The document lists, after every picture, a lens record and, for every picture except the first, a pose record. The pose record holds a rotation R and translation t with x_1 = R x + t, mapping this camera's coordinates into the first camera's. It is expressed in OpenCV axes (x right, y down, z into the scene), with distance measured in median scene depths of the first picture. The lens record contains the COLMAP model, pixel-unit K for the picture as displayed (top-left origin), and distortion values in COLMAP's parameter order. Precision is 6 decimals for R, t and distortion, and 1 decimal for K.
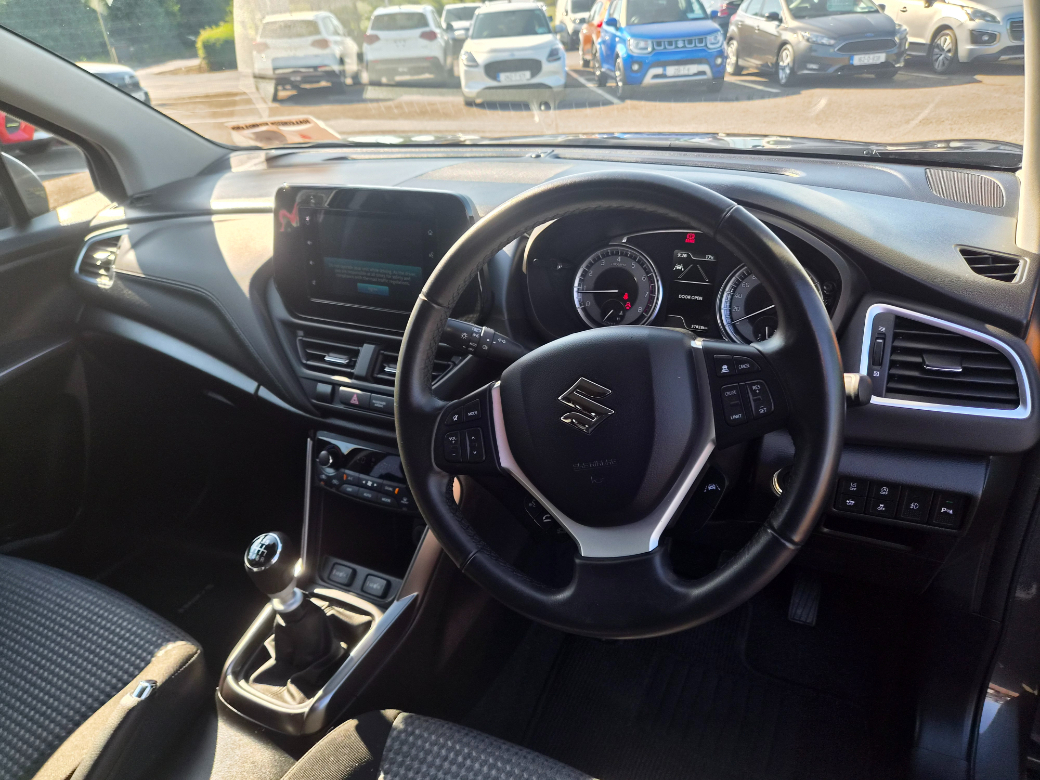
lens RADIAL K [[780.1, 0, 520.0], [0, 780.1, 390.0], [0, 0, 1]] dist [0.065943, -0.089491]
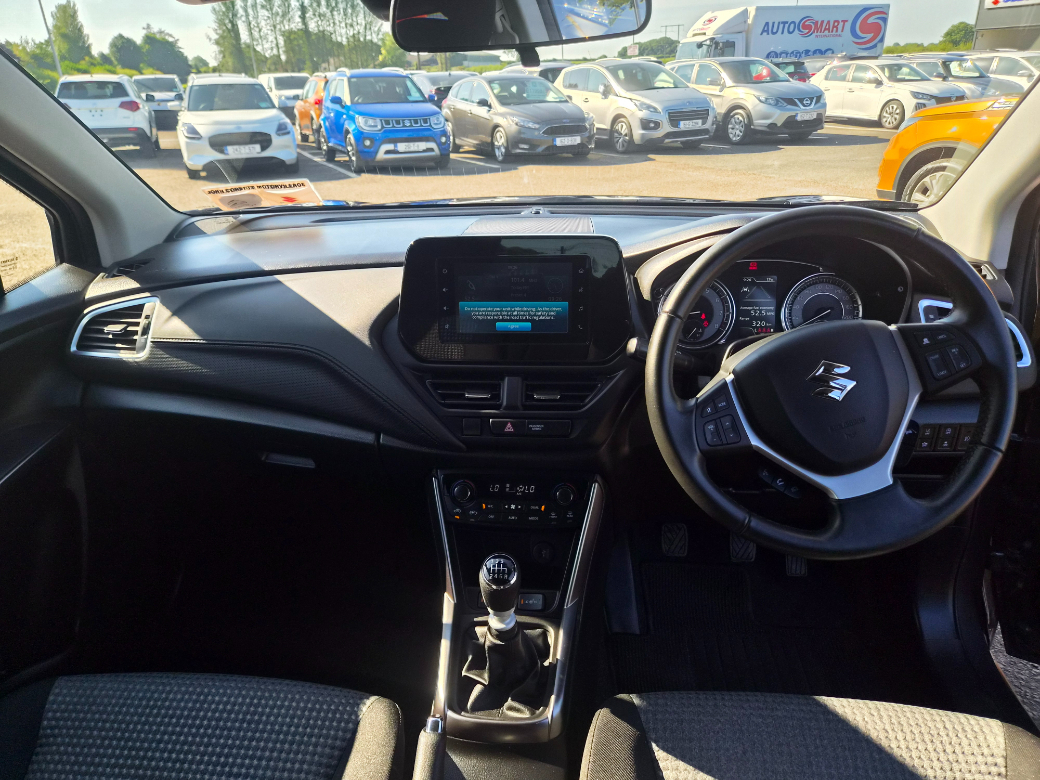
lens RADIAL K [[780.1, 0, 520.0], [0, 780.1, 390.0], [0, 0, 1]] dist [0.065943, -0.089491]
pose [[0.909796, -0.107715, 0.400836, -0.125417], [0.142587, 0.988075, -0.058114, 0.005010], [-0.389796, 0.110025, 0.914305, -0.000390]]
